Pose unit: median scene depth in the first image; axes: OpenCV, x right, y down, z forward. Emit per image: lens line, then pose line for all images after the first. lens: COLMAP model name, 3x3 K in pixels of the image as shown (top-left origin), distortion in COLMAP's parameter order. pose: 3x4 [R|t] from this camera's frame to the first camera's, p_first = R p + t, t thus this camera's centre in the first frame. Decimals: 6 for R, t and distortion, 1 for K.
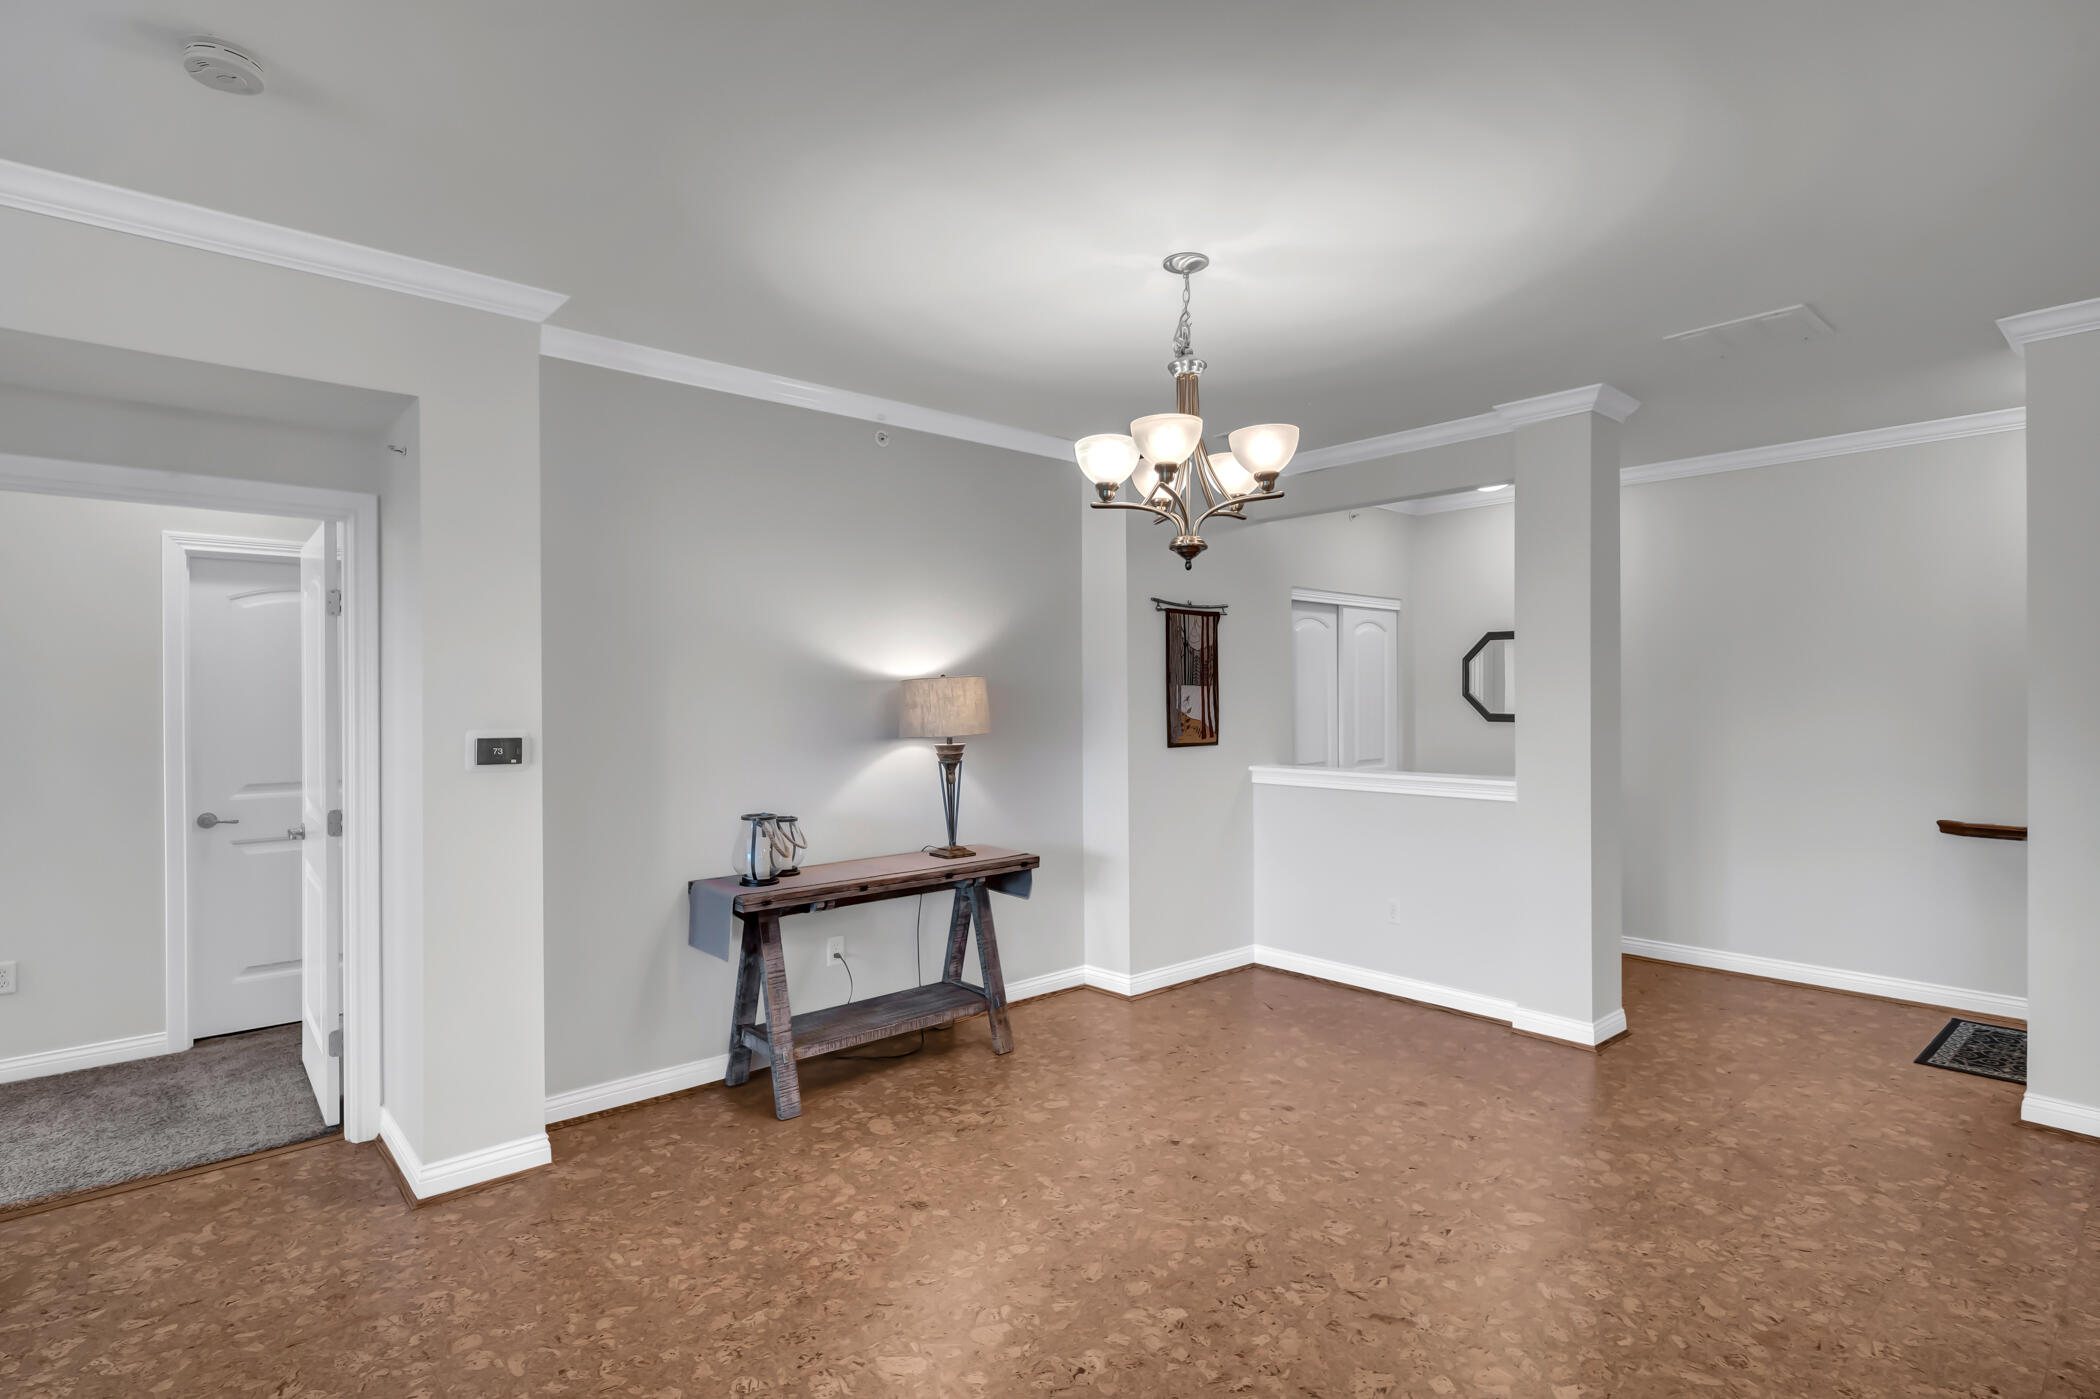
lens RADIAL K [[1039.3, 0, 1043.9], [0, 1039.3, 699.5], [0, 0, 1]] dist [0.001798, 0.000187]
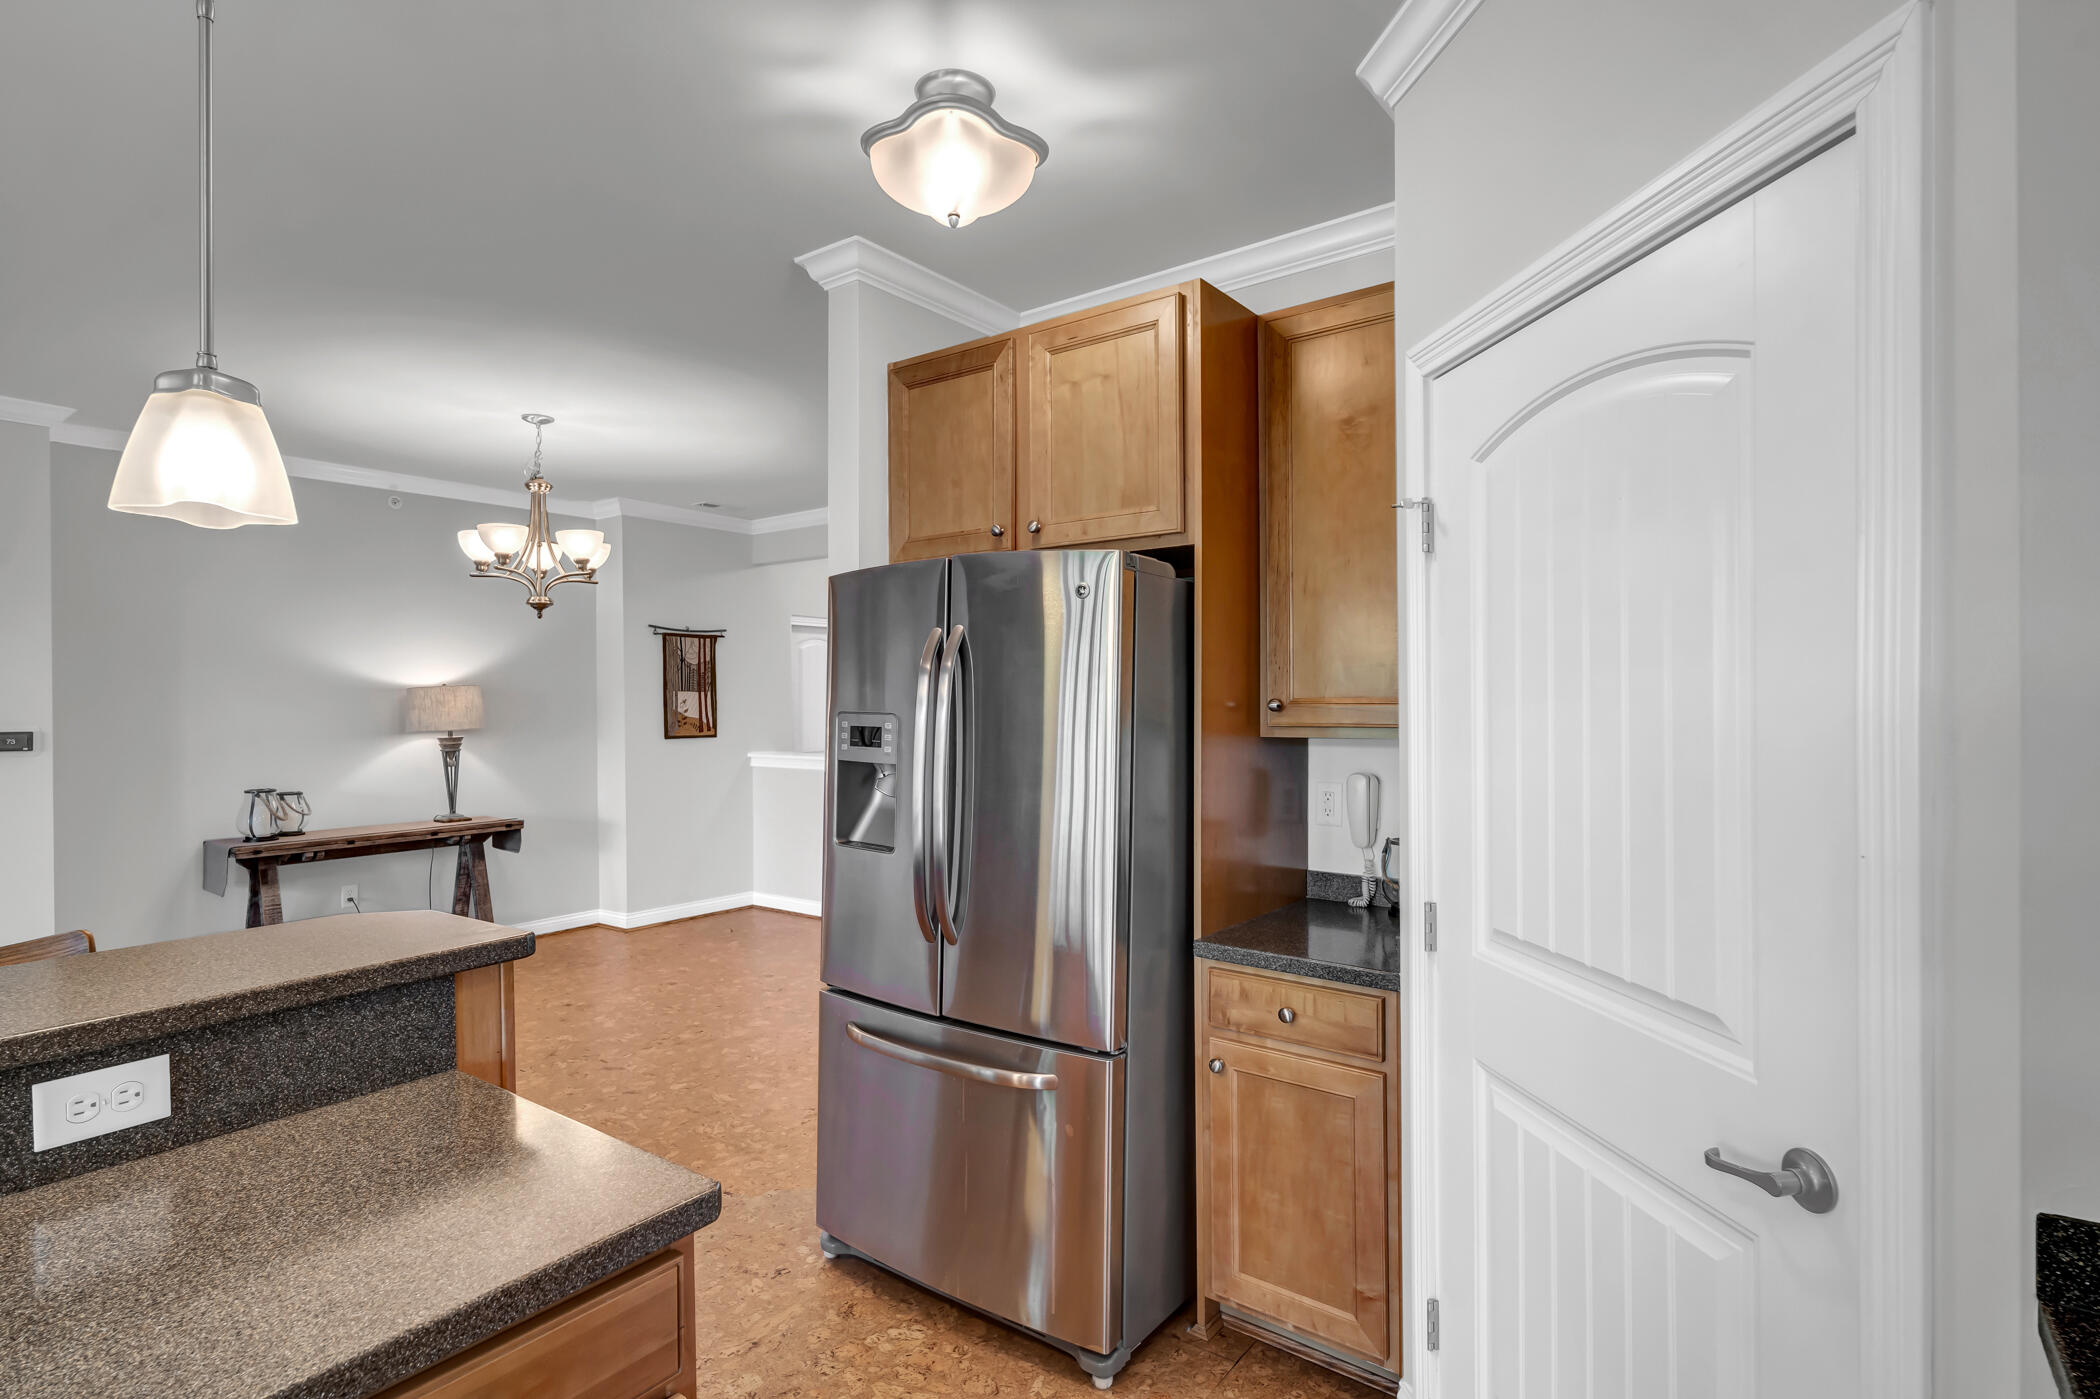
lens RADIAL K [[1040.5, 0, 1047.6], [0, 1040.5, 700.4], [0, 0, 1]] dist [0.004639, -0.000205]
pose [[0.978217, -0.001756, 0.207575, 0.376899], [0.001913, 0.999998, -0.000555, -0.001019], [-0.207574, 0.000940, 0.978219, -0.451234]]
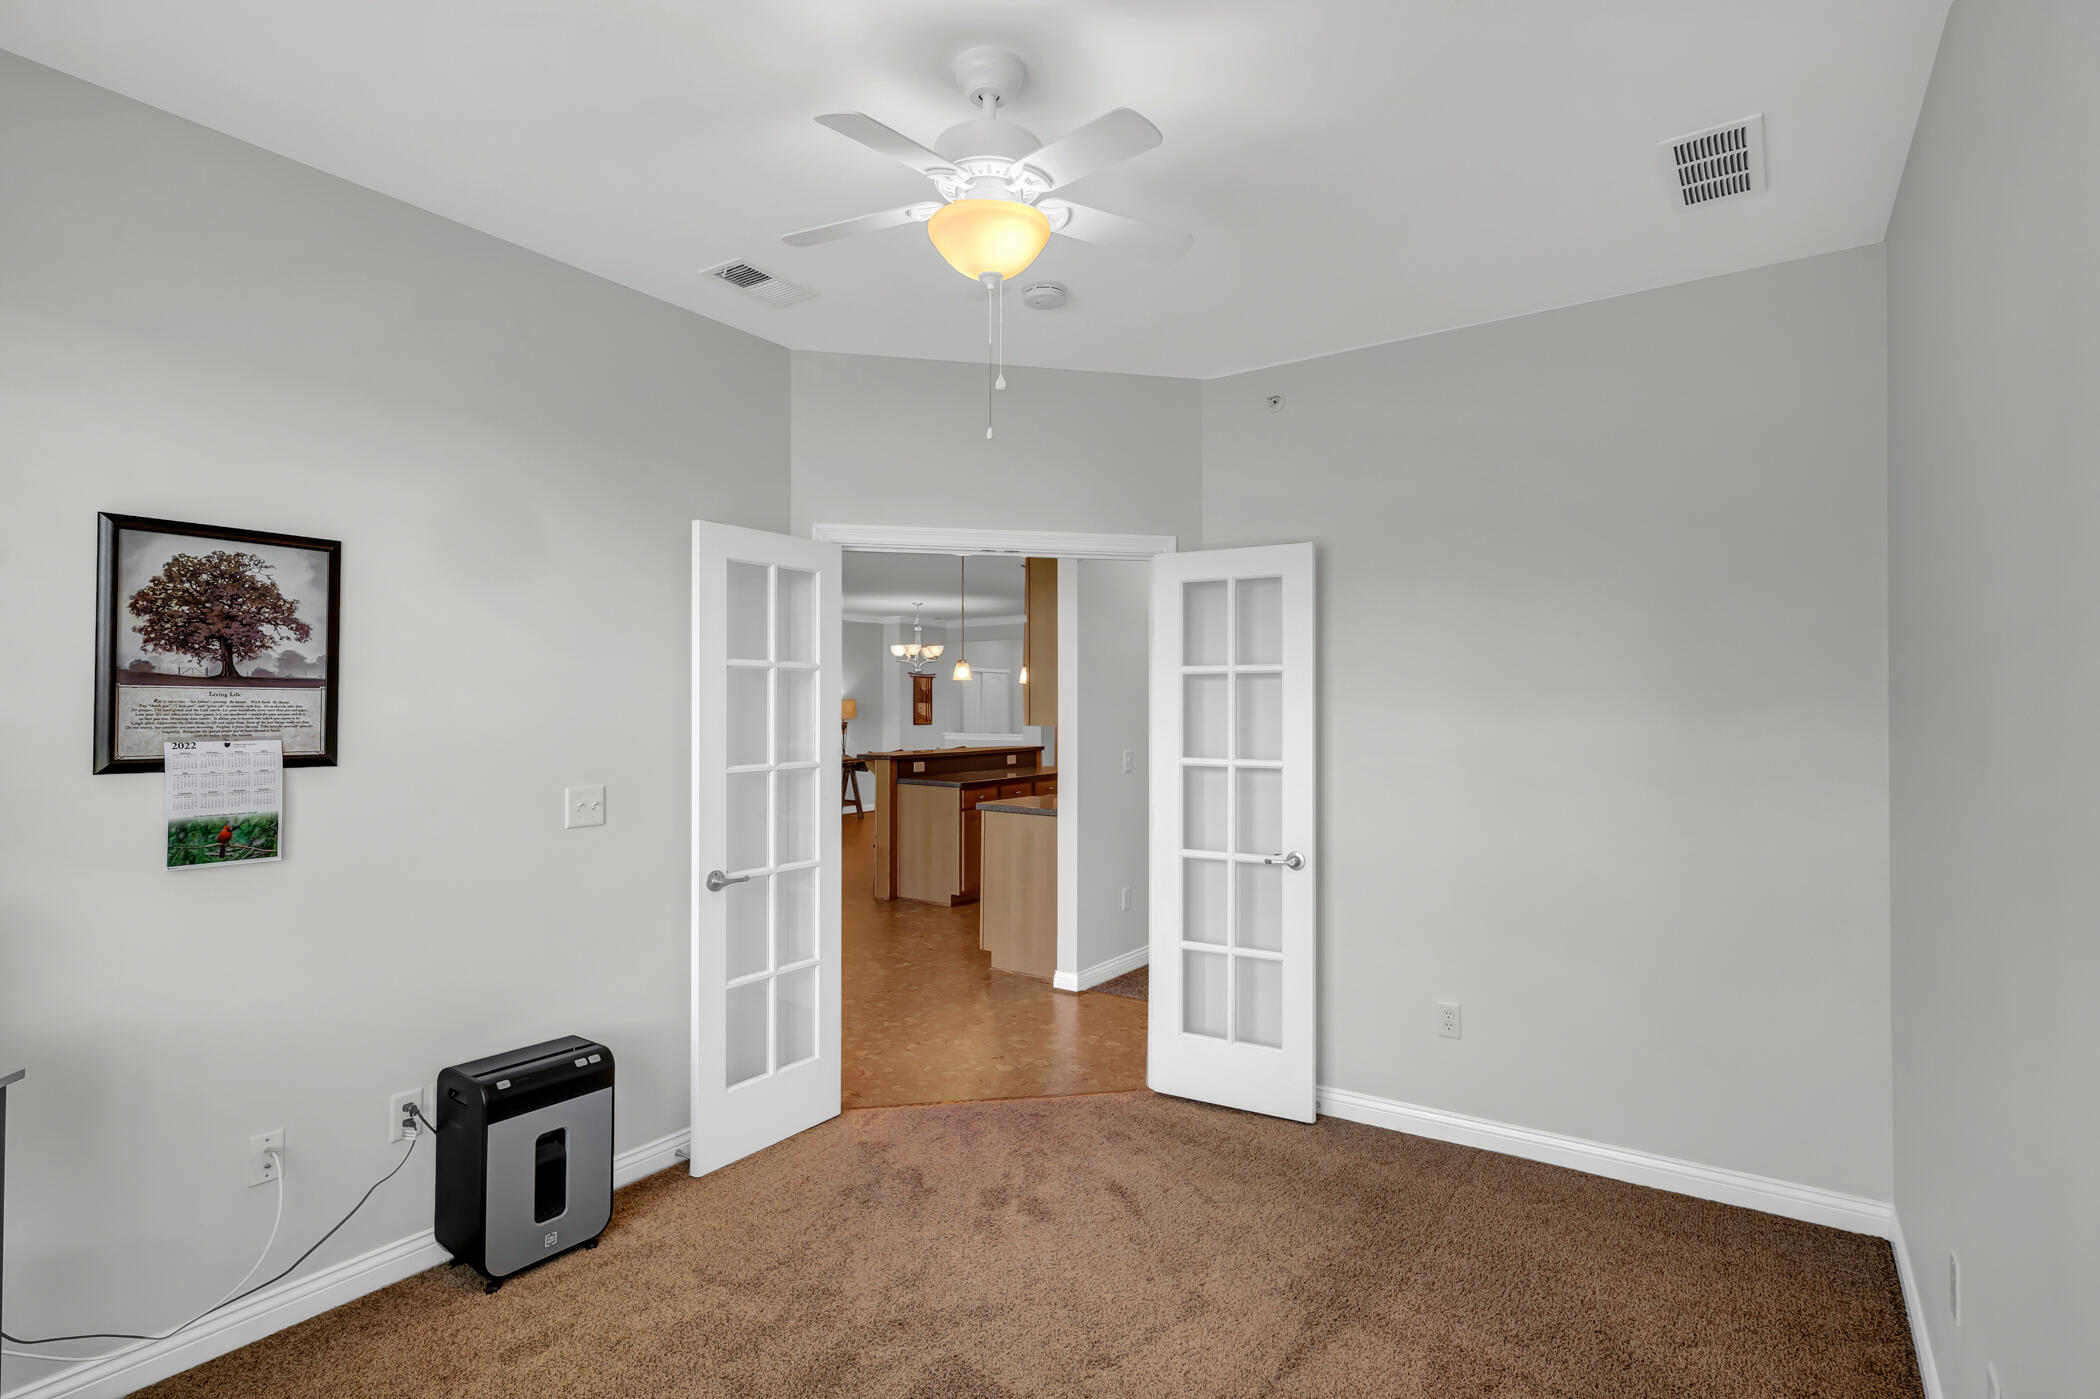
lens RADIAL K [[1040.5, 0, 1047.6], [0, 1040.5, 700.4], [0, 0, 1]] dist [0.004639, -0.000205]
pose [[0.971021, 0.007257, 0.238886, -0.242803], [-0.005200, 0.999944, -0.009242, 0.004371], [-0.238939, 0.007732, 0.971004, -2.190537]]
